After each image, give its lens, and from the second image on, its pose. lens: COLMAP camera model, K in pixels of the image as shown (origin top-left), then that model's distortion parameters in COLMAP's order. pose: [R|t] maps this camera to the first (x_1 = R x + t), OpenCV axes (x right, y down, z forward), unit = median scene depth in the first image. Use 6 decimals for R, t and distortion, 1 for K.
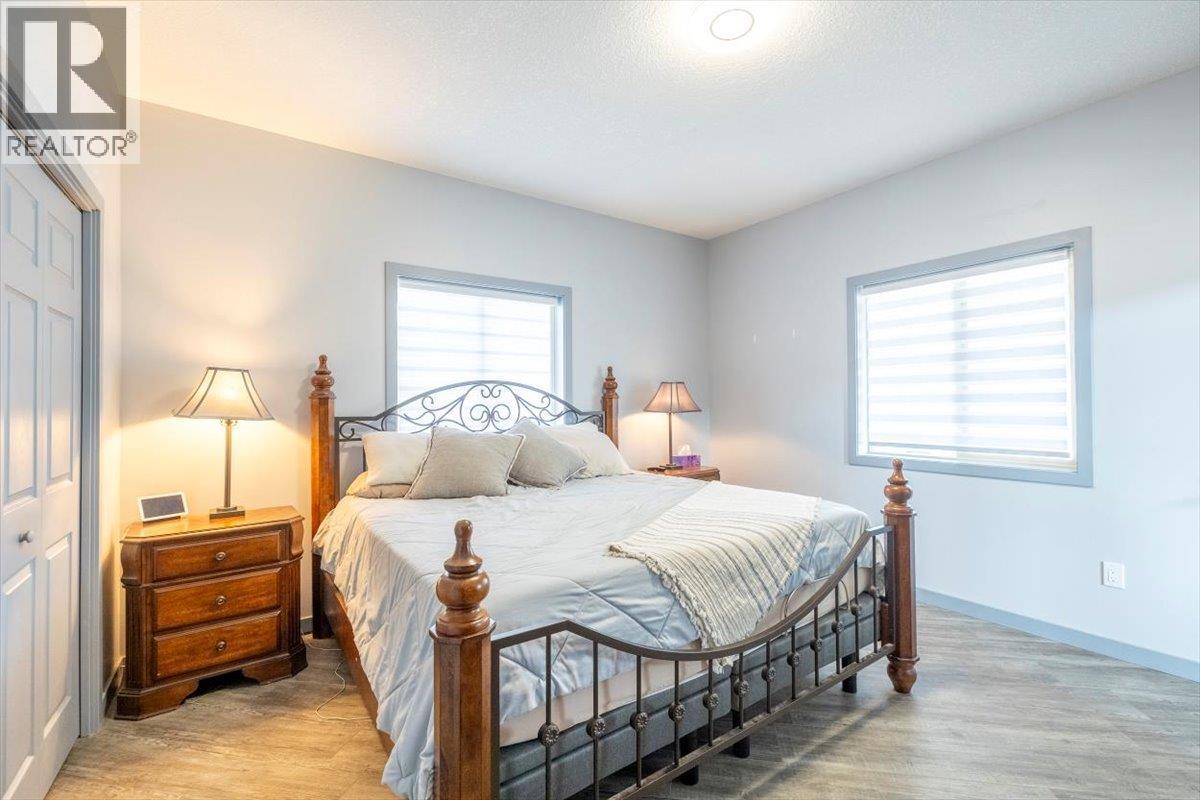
lens RADIAL K [[516.9, 0, 614.4], [0, 516.9, 396.9], [0, 0, 1]] dist [0.000094, 0.000048]
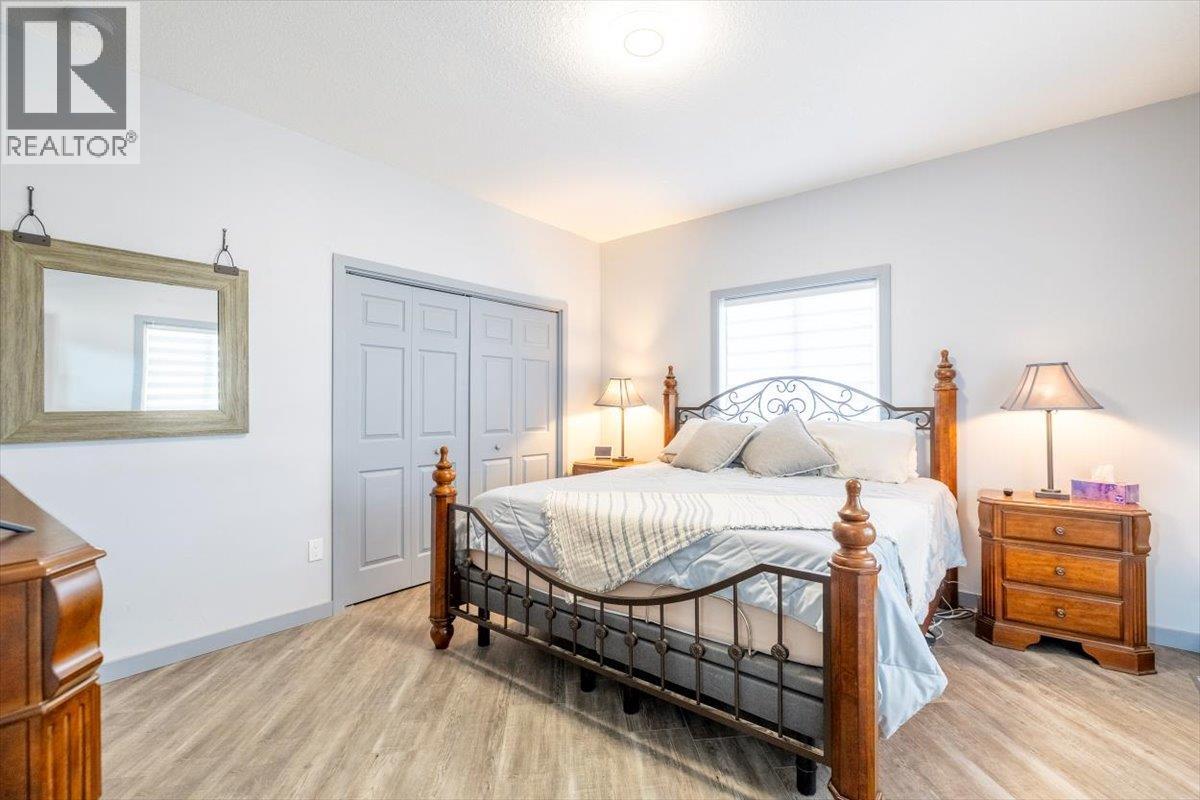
lens RADIAL K [[516.9, 0, 614.4], [0, 516.9, 396.9], [0, 0, 1]] dist [0.000094, 0.000048]
pose [[0.286855, -0.006794, -0.957950, 0.829297], [0.010907, 0.999933, -0.003825, 0.013944], [0.957912, -0.009351, 0.286910, 0.418102]]
